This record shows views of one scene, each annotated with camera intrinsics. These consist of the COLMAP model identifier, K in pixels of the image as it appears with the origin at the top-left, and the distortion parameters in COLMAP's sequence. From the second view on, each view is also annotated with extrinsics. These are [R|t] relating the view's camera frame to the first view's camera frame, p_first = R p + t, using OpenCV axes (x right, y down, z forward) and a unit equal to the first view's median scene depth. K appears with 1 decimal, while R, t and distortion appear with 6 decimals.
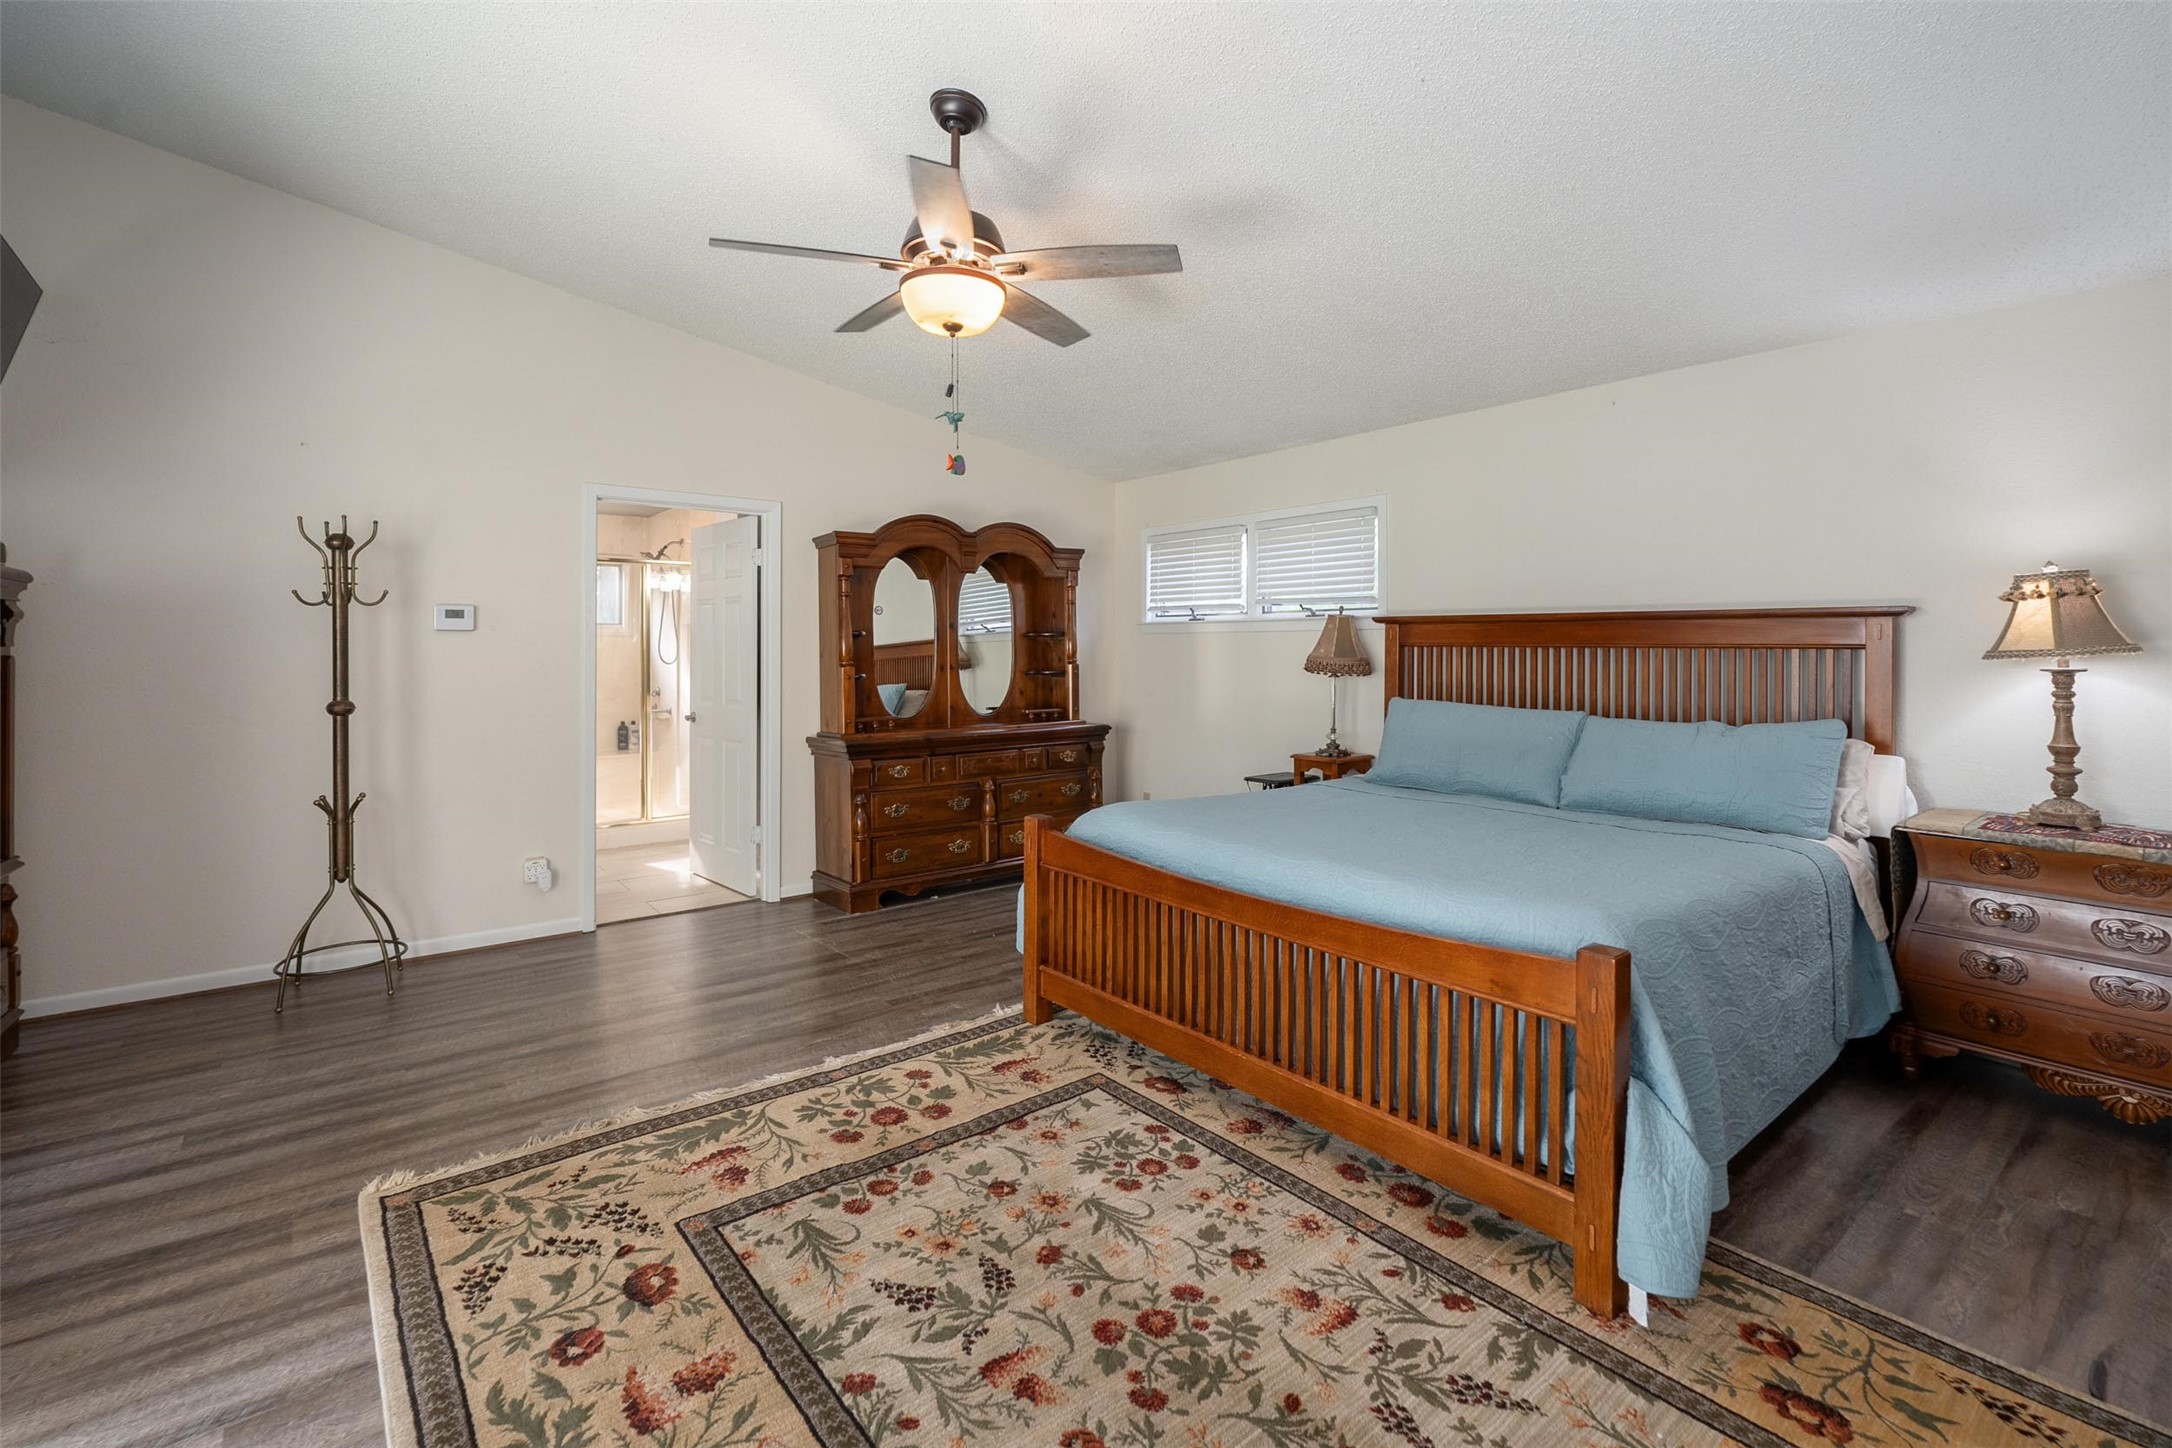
lens RADIAL K [[960.3, 0, 1112.2], [0, 960.3, 652.3], [0, 0, 1]] dist [-0.000363, -0.002127]
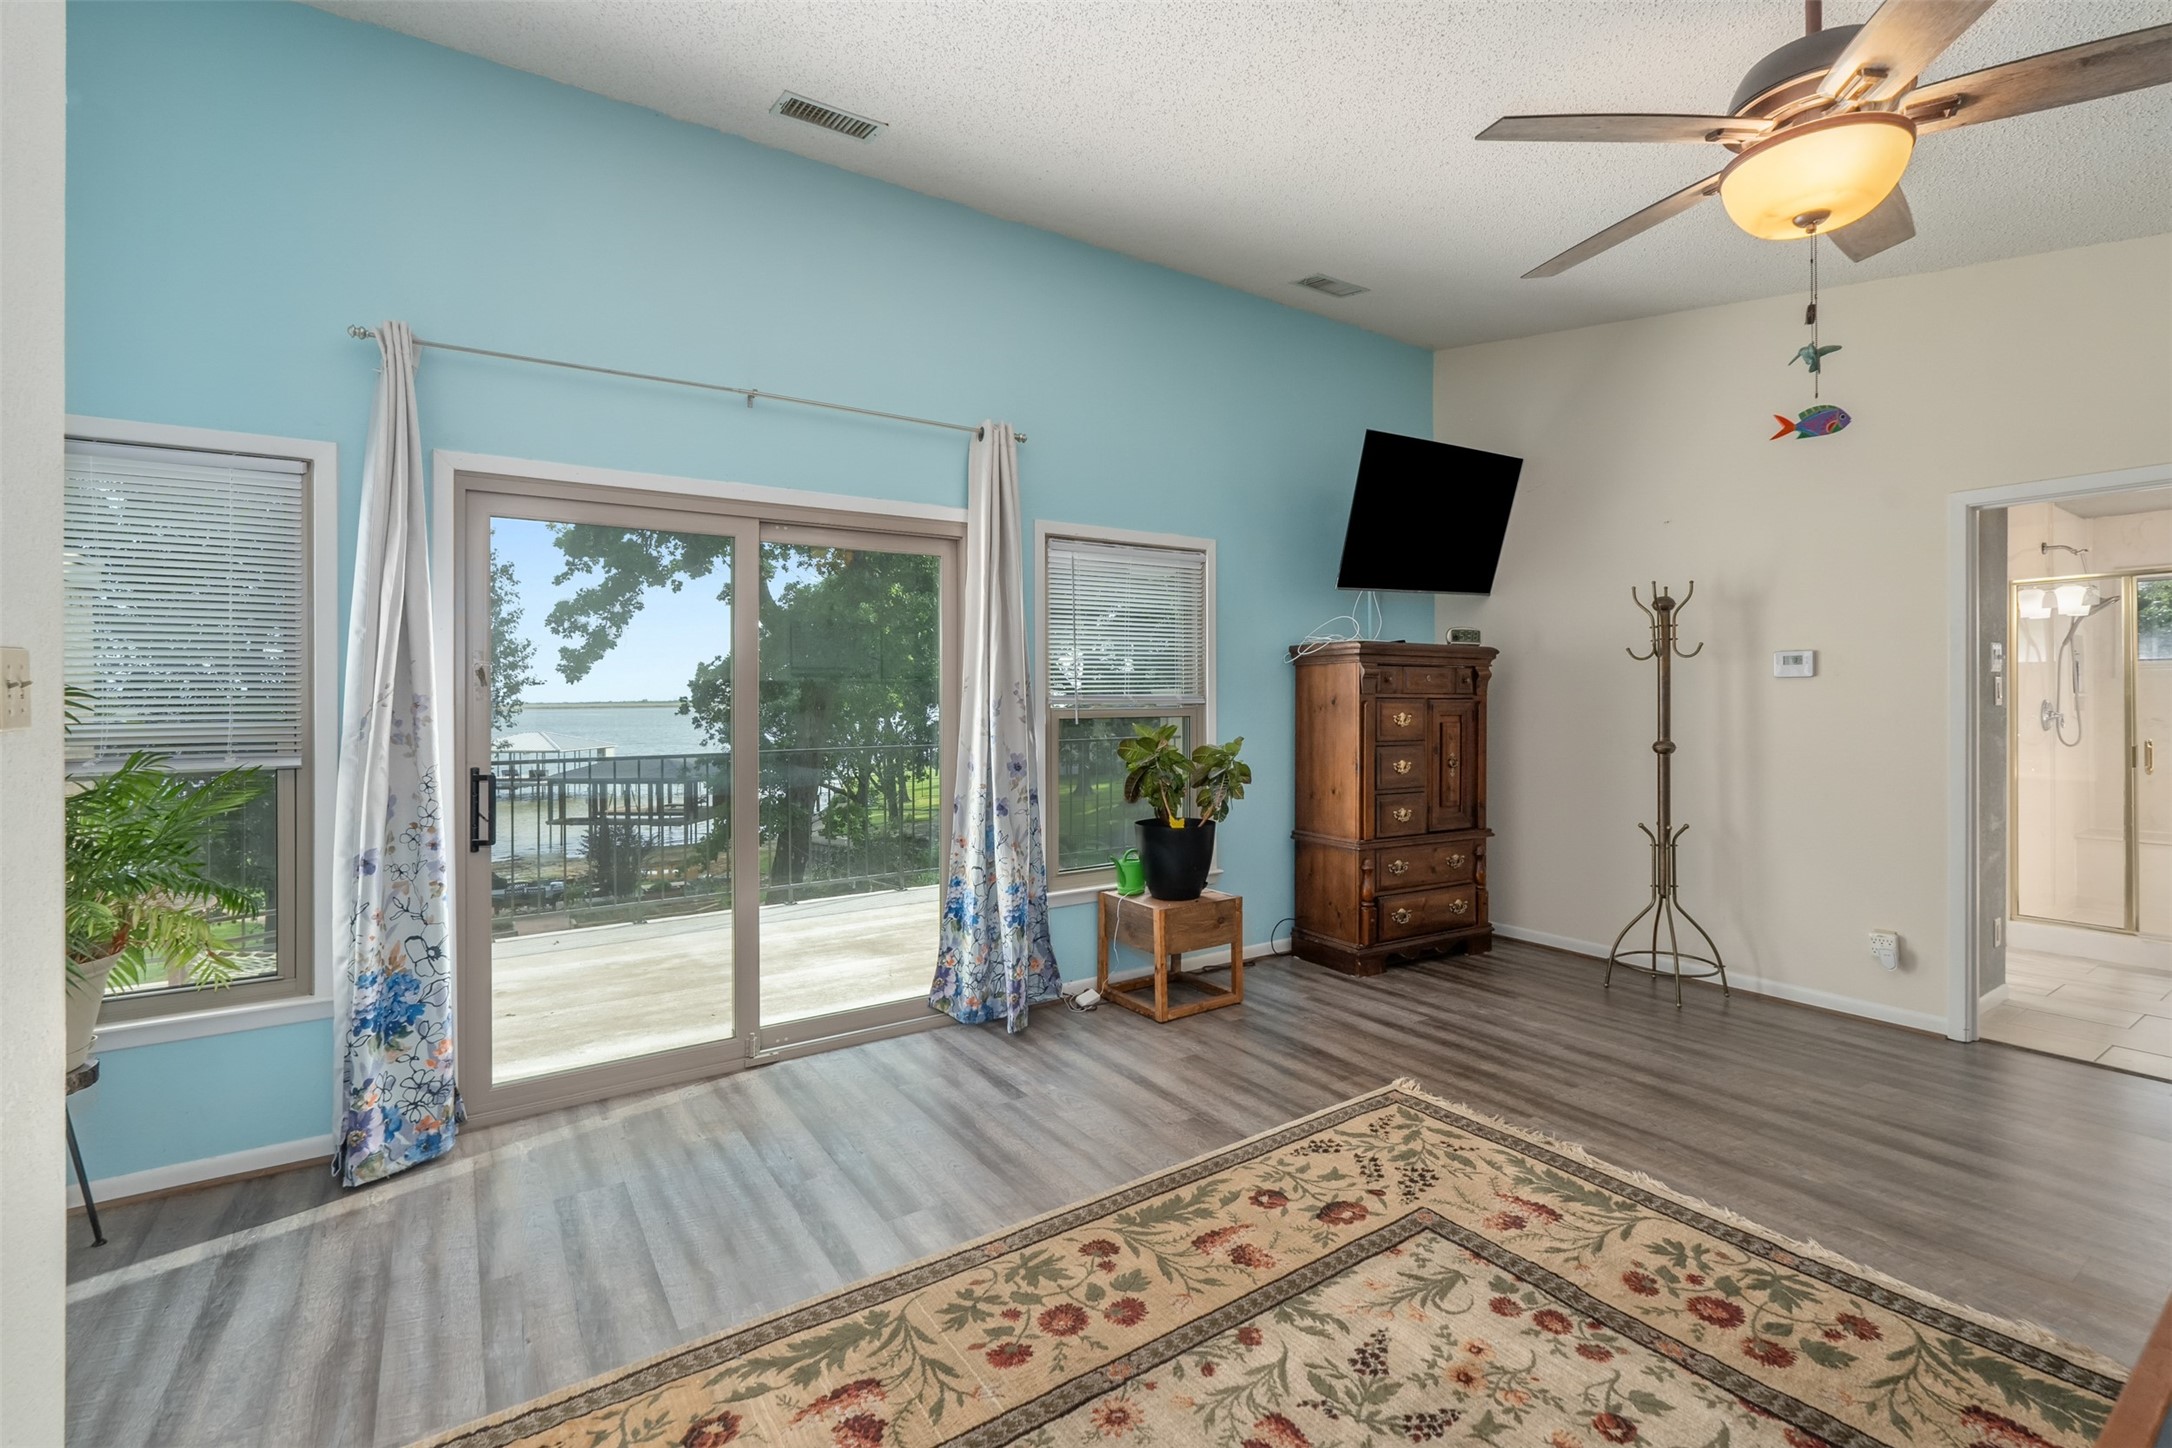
lens RADIAL K [[960.3, 0, 1094.8], [0, 960.3, 711.2], [0, 0, 1]] dist [-0.000363, -0.002127]
pose [[-0.082179, 0.014877, -0.996507, 0.639388], [0.001561, 0.999889, 0.014799, -0.006303], [0.996616, -0.000339, -0.082194, 0.651034]]
